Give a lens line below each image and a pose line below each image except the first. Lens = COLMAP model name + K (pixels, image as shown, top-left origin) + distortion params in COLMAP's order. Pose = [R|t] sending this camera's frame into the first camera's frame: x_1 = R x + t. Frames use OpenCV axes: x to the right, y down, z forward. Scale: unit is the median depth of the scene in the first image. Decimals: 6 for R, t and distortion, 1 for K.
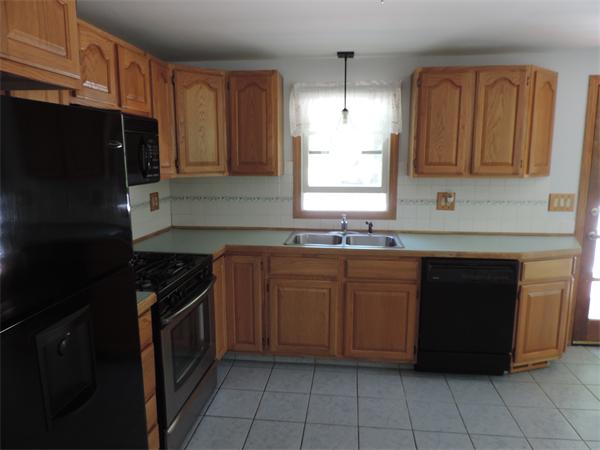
lens RADIAL K [[430.6, 0, 300.4], [0, 430.6, 228.7], [0, 0, 1]] dist [-0.012545, 0.011200]
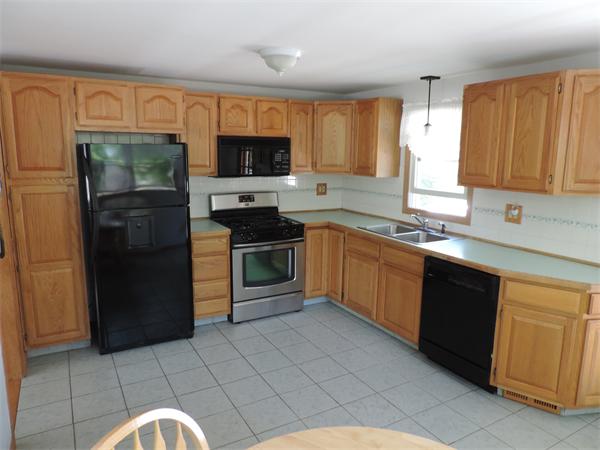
lens RADIAL K [[430.6, 0, 302.0], [0, 430.6, 227.6], [0, 0, 1]] dist [-0.012545, 0.011200]
pose [[0.585306, 0.154024, -0.796049, 0.864547], [-0.169875, 0.983296, 0.065350, -0.016393], [0.792817, 0.096979, 0.601694, 0.044791]]
